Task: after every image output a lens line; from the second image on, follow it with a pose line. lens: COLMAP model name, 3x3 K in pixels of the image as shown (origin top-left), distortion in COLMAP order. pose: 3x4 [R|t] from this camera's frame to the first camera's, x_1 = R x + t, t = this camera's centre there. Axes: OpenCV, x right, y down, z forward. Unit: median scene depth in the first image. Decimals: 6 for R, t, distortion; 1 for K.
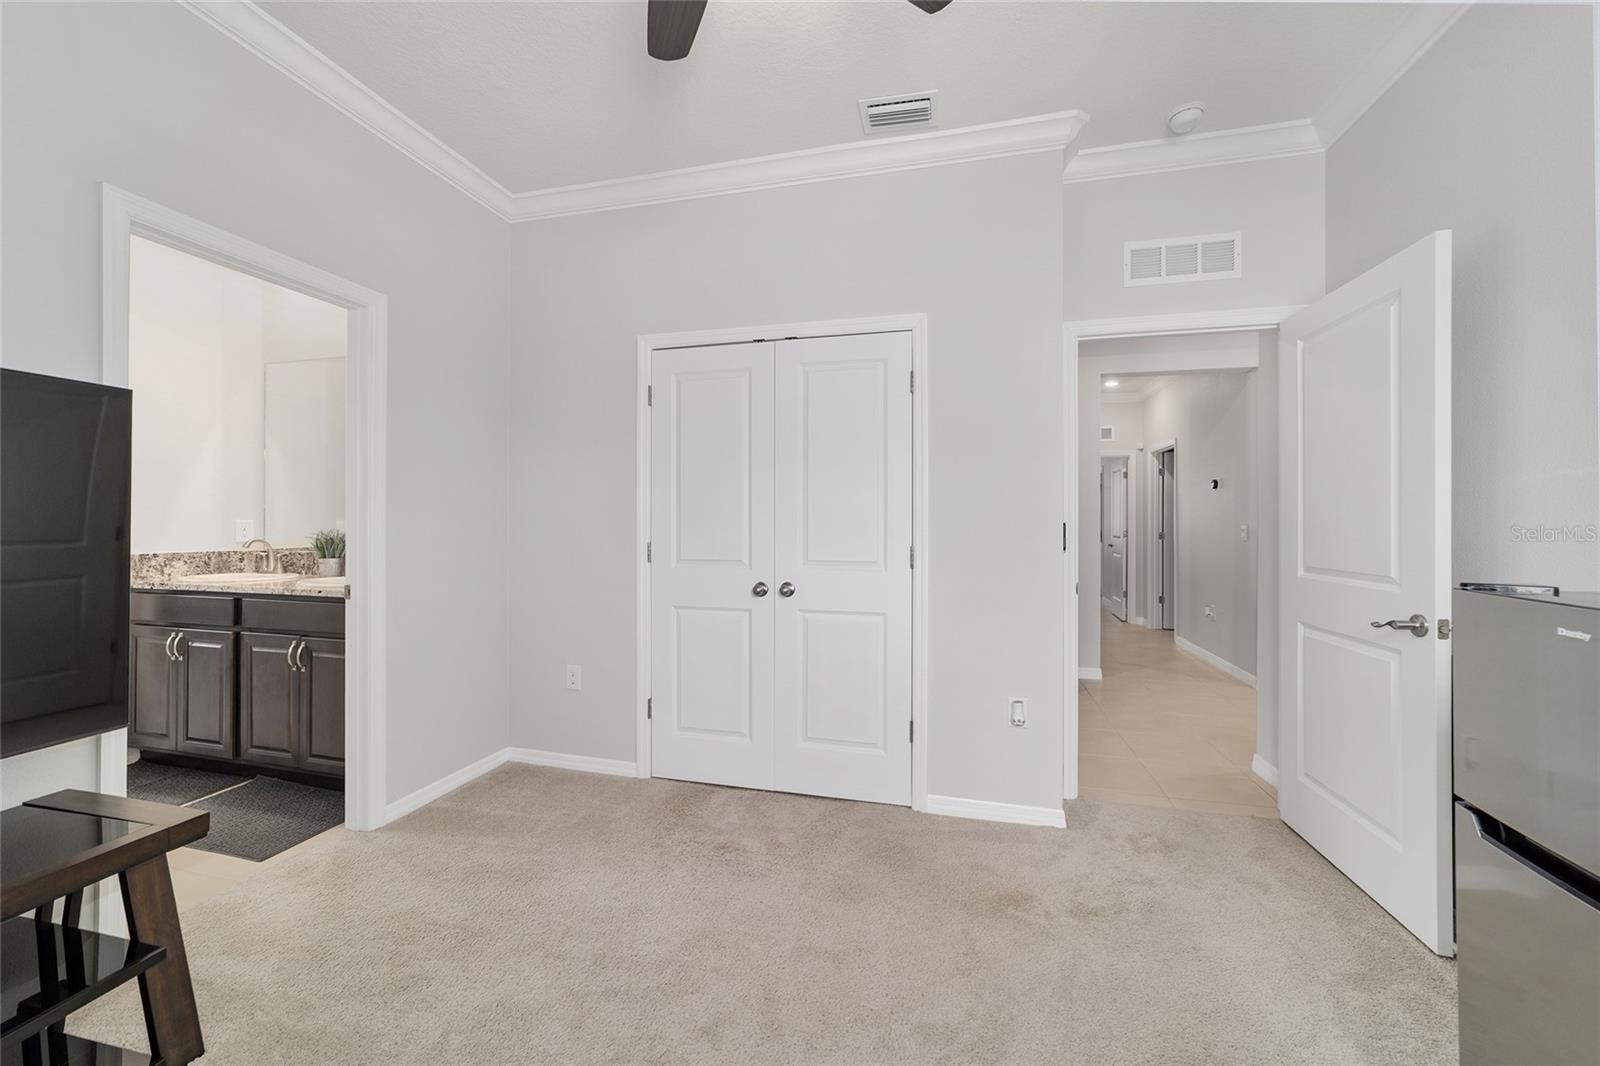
lens RADIAL K [[608.3, 0, 795.2], [0, 608.3, 528.4], [0, 0, 1]] dist [-0.019923, 0.011780]
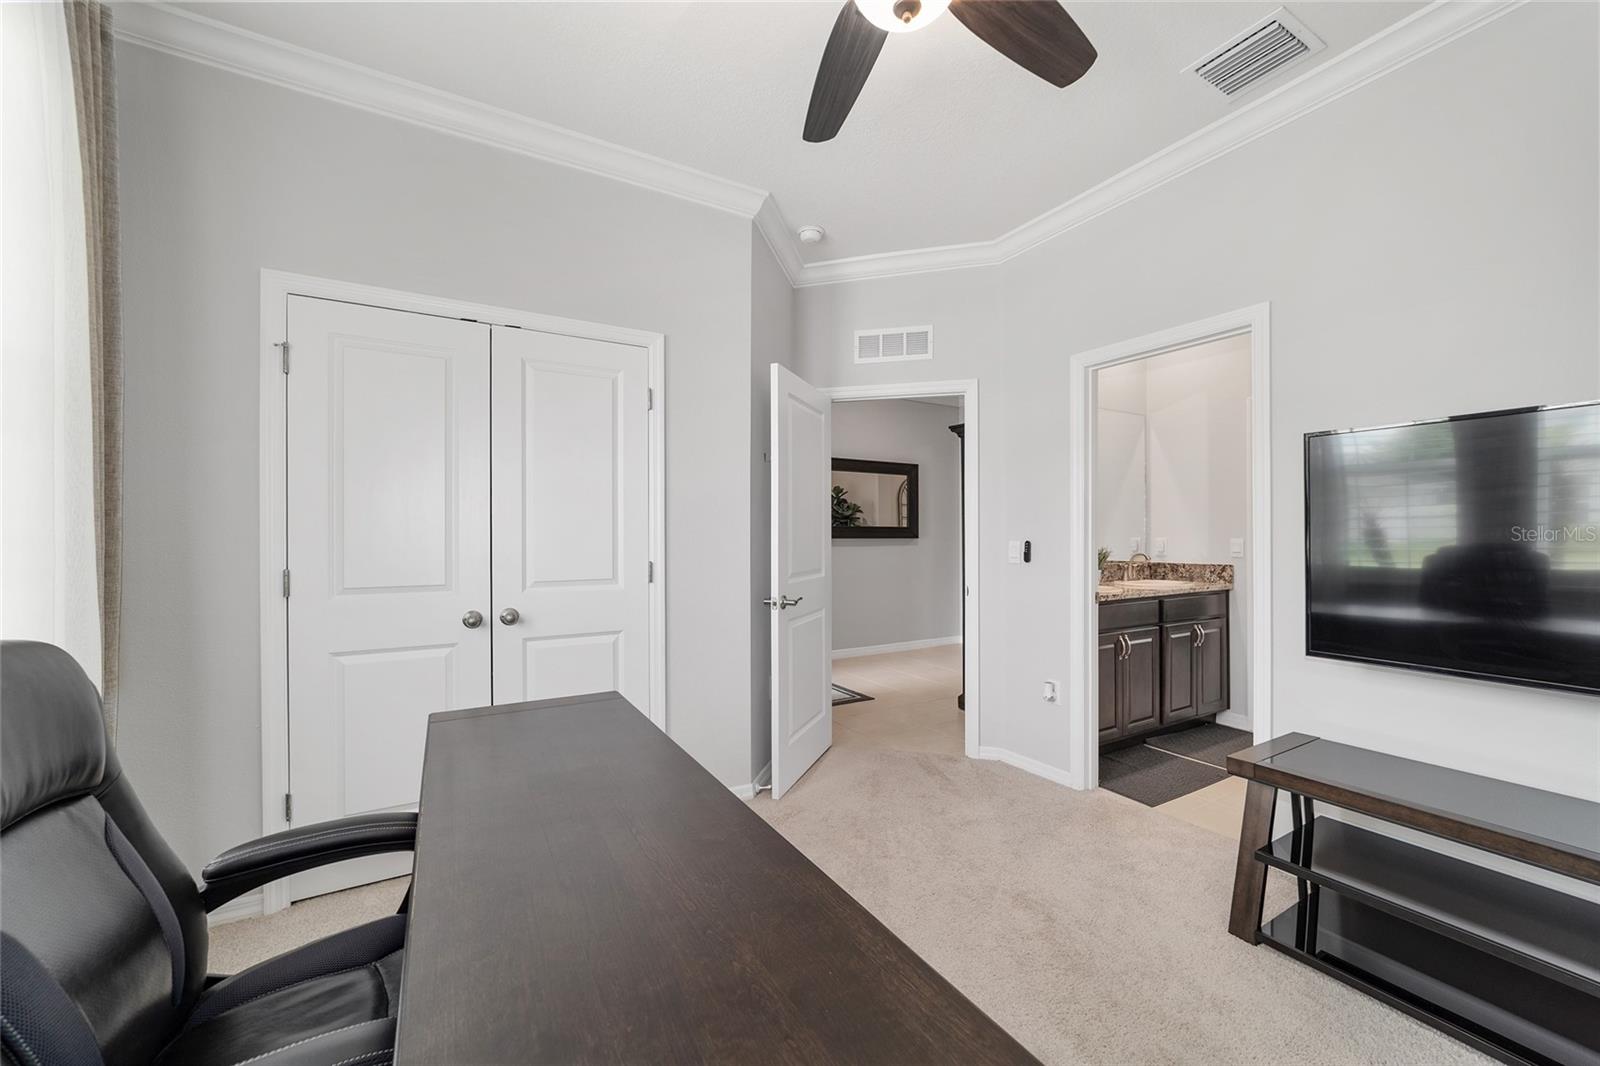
lens RADIAL K [[616.9, 0, 807.8], [0, 616.9, 537.8], [0, 0, 1]] dist [-0.000337, 0.000236]
pose [[0.714017, -0.011764, 0.700030, -2.287892], [0.016922, 0.999857, -0.000457, -0.028397], [-0.699924, 0.012172, 0.714114, 0.561482]]
